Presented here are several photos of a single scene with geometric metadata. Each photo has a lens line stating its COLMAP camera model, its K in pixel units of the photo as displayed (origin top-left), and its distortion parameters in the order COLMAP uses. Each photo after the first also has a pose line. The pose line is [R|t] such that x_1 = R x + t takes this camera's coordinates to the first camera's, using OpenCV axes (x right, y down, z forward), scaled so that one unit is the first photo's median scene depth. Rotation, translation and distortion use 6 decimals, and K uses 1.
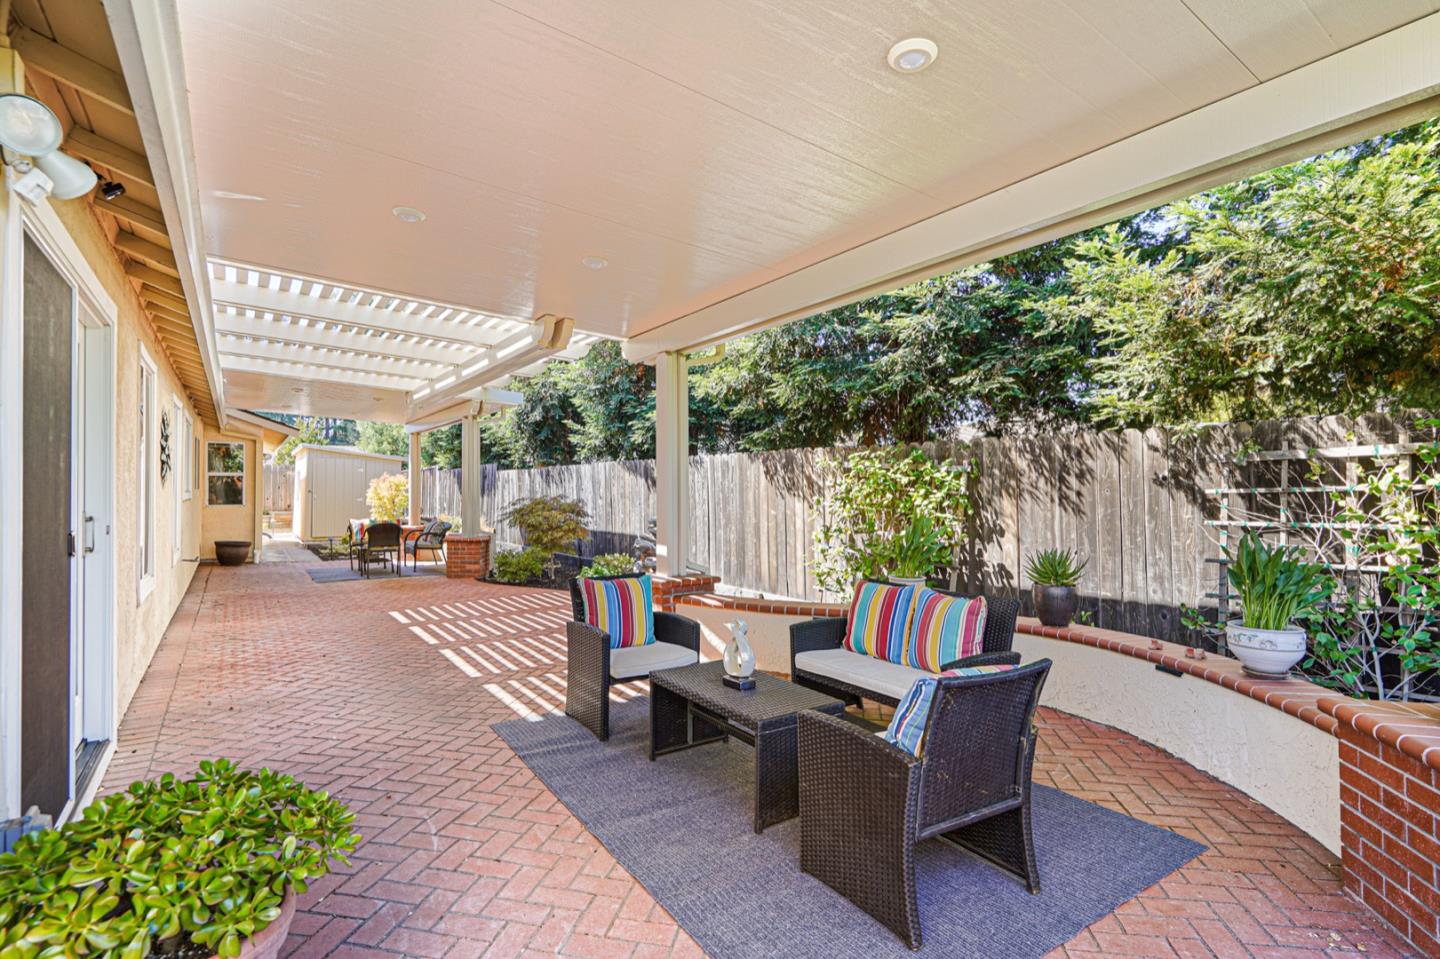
lens RADIAL K [[684.1, 0, 721.3], [0, 684.1, 481.0], [0, 0, 1]] dist [-0.004073, -0.000474]
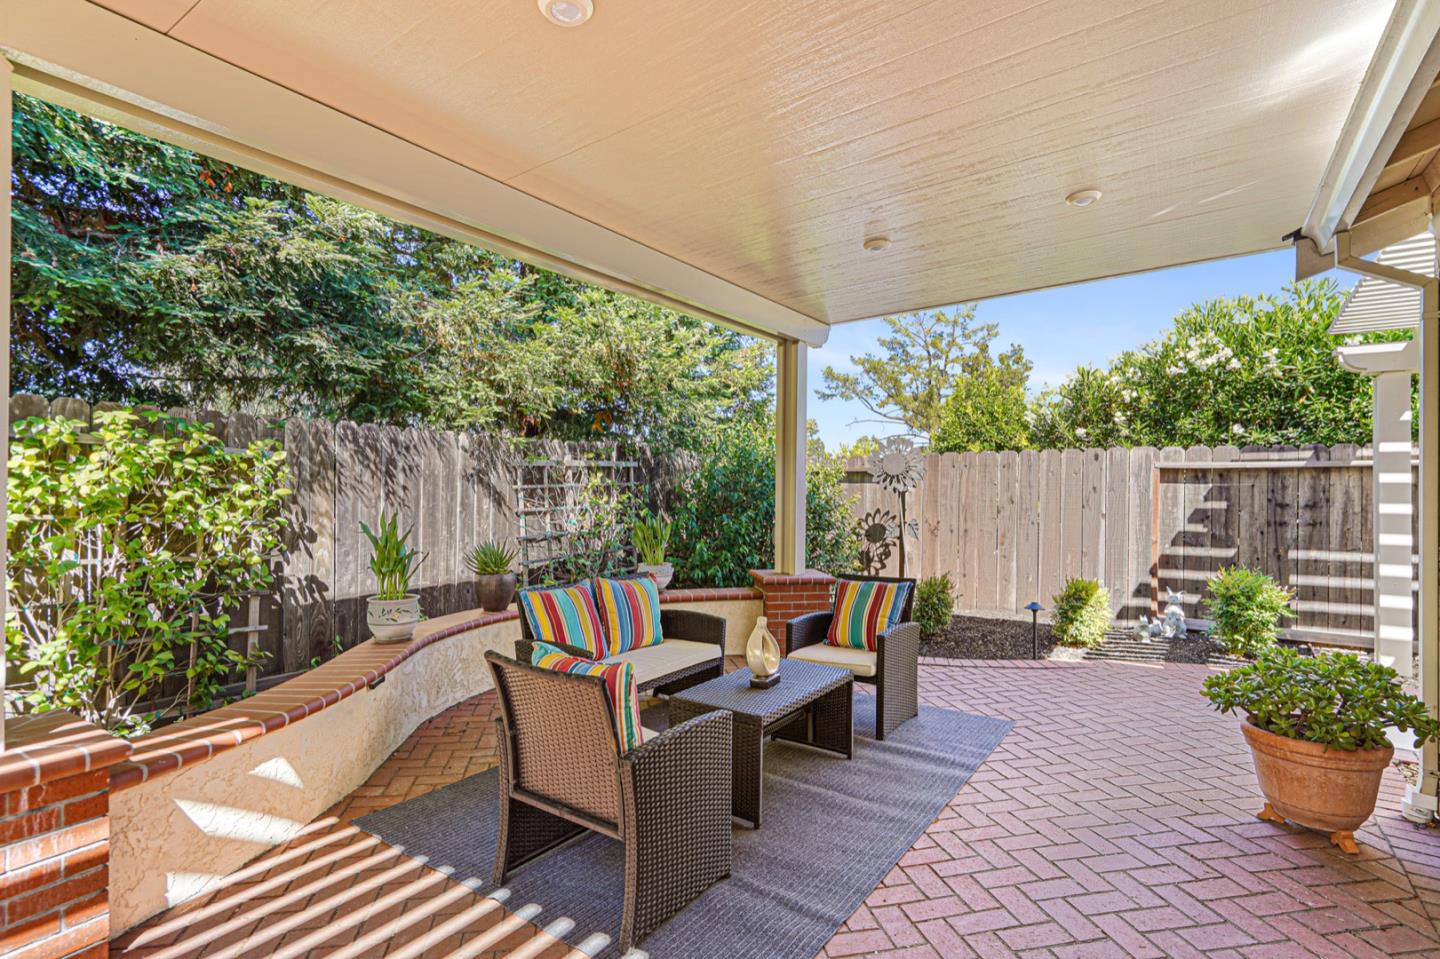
lens RADIAL K [[684.1, 0, 725.5], [0, 684.1, 479.1], [0, 0, 1]] dist [-0.004073, -0.000474]
pose [[-0.337145, 0.009561, 0.941404, -0.536540], [-0.017637, 0.999709, -0.016469, 0.012474], [-0.941287, -0.022156, -0.336879, 0.844510]]
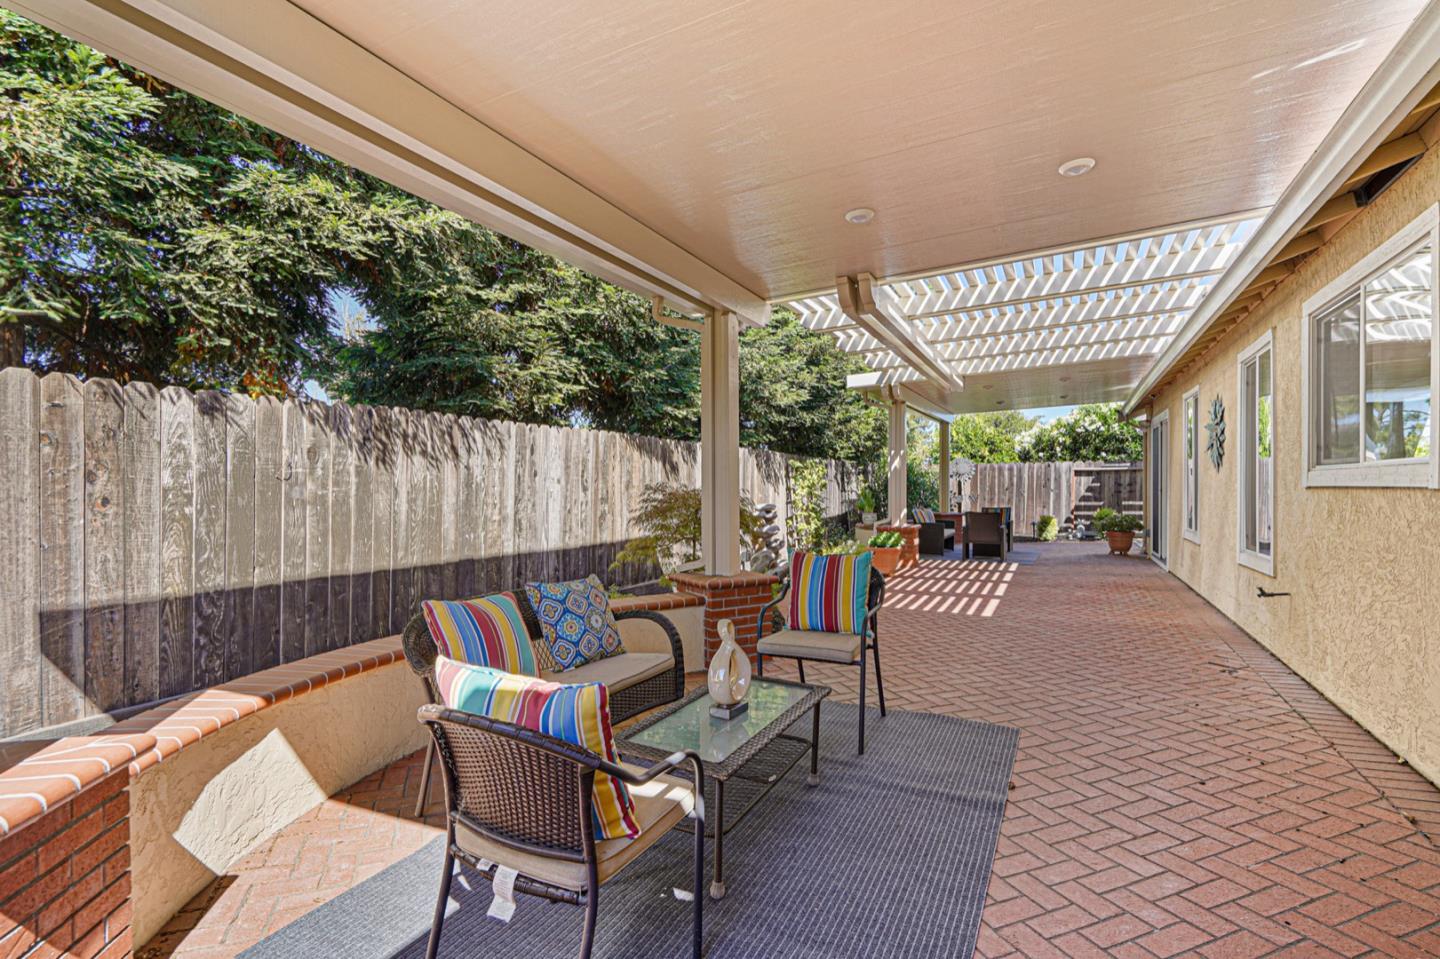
lens RADIAL K [[684.1, 0, 709.4], [0, 684.1, 481.3], [0, 0, 1]] dist [-0.004073, -0.000474]
pose [[-0.463250, 0.003796, 0.886220, -0.815983], [-0.006122, 0.999953, -0.007483, 0.019869], [-0.886207, -0.008892, -0.463205, 1.297442]]
